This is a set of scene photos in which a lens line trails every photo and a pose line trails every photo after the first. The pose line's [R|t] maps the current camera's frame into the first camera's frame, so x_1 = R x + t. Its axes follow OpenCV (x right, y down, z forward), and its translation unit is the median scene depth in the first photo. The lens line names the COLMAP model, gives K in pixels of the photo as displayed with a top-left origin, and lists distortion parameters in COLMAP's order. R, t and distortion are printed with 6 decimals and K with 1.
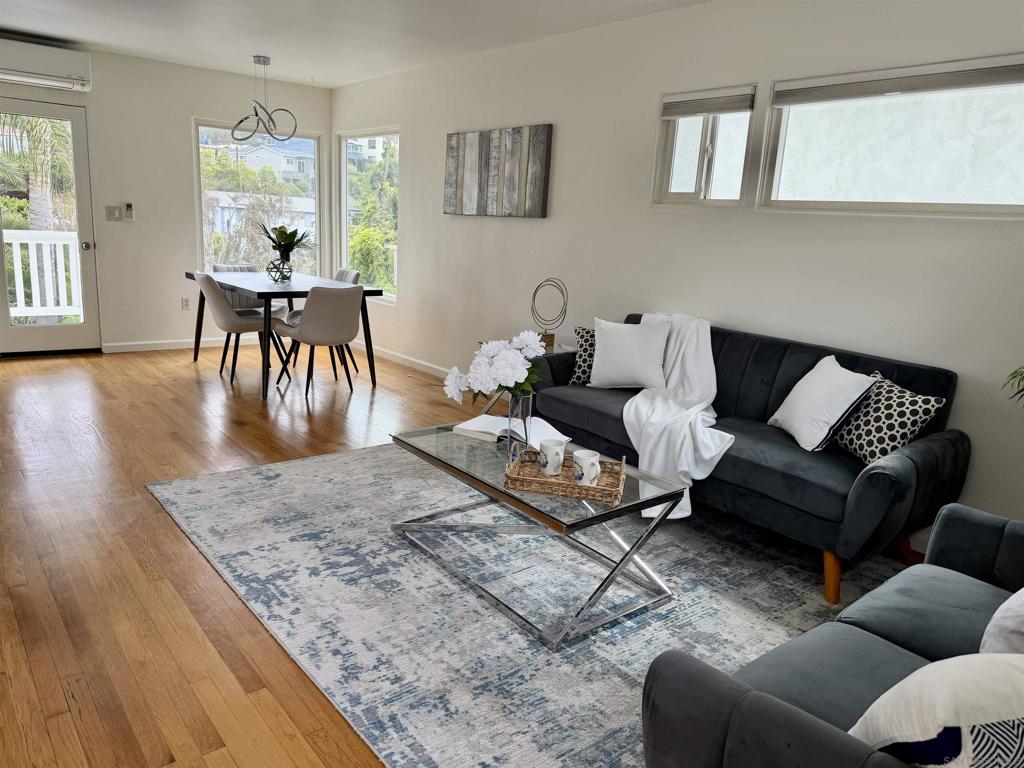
lens RADIAL K [[723.3, 0, 517.6], [0, 723.3, 380.4], [0, 0, 1]] dist [0.037883, -0.065097]
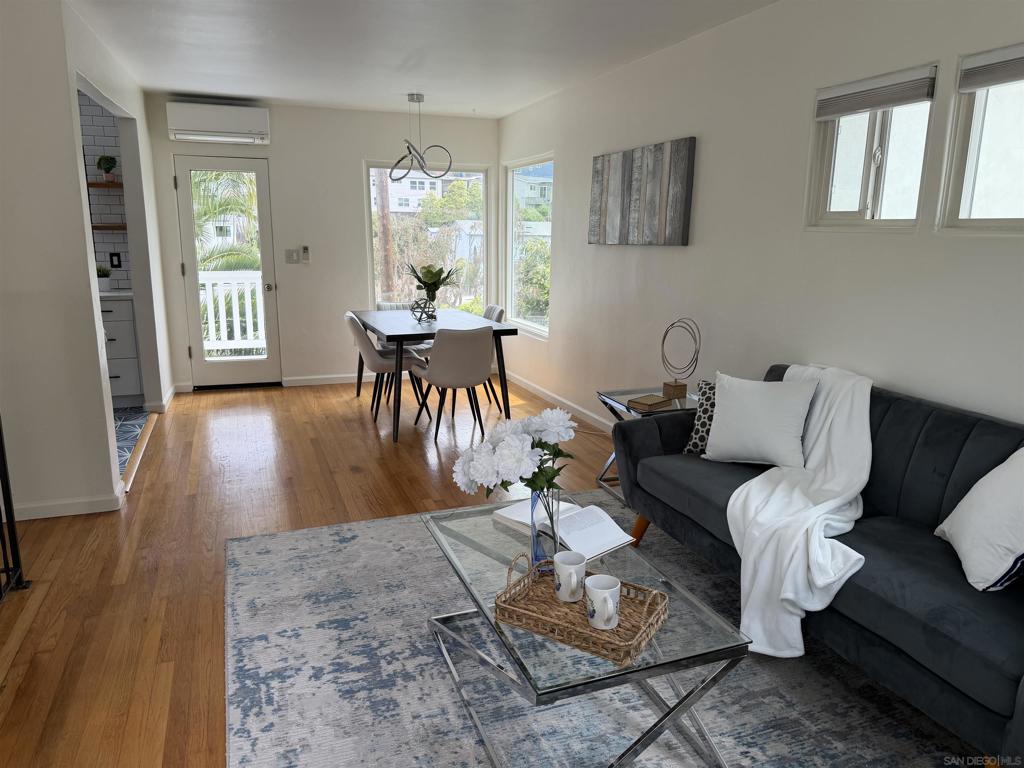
lens RADIAL K [[723.3, 0, 512.3], [0, 723.3, 383.4], [0, 0, 1]] dist [0.037883, -0.065097]
pose [[0.945640, 0.019590, -0.324624, 0.166152], [-0.025765, 0.999559, -0.014734, -0.060981], [0.324193, 0.022297, 0.945728, 0.173275]]
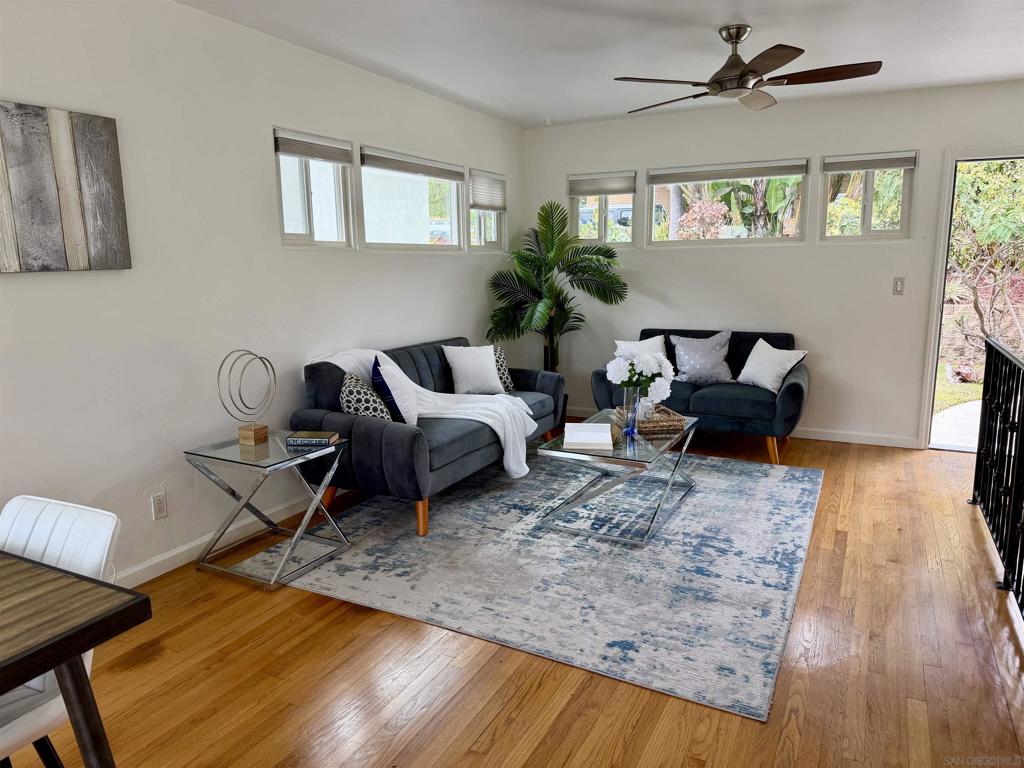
lens RADIAL K [[723.3, 0, 504.5], [0, 723.3, 377.3], [0, 0, 1]] dist [0.037883, -0.065097]
pose [[-0.398796, -0.200668, 0.894815, -0.878166], [0.185901, 0.937815, 0.293162, -0.347938], [-0.897999, 0.283259, -0.336693, 1.263729]]
